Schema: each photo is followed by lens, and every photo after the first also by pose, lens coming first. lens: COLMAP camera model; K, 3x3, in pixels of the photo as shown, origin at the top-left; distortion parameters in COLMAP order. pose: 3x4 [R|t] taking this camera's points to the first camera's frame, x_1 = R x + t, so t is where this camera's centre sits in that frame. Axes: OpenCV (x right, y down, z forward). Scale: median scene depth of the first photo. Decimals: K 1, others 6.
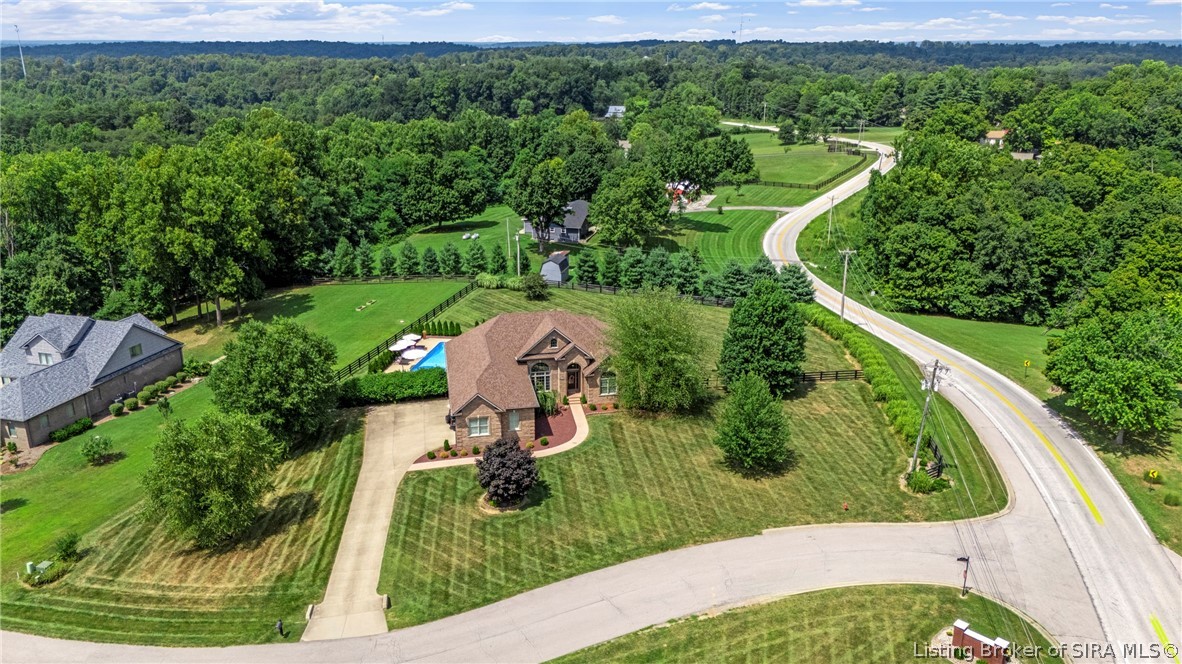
lens RADIAL K [[869.7, 0, 591.0], [0, 869.7, 332.0], [0, 0, 1]] dist [0.092056, -0.099133]
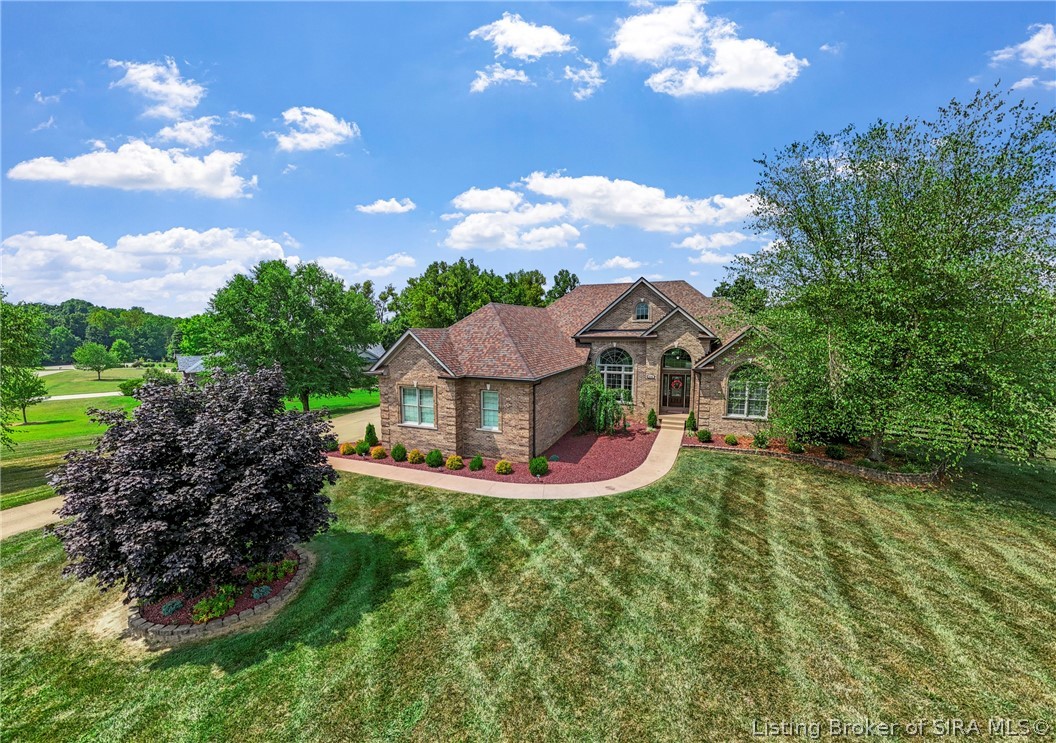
lens RADIAL K [[413.9, 0, 528.7], [0, 413.9, 381.8], [0, 0, 1]] dist [0.014074, -0.000097]
pose [[0.827136, 0.068151, -0.557854, 0.048376], [-0.170981, 0.976082, -0.134272, 0.106697], [0.535360, 0.206444, 0.819006, 0.776898]]
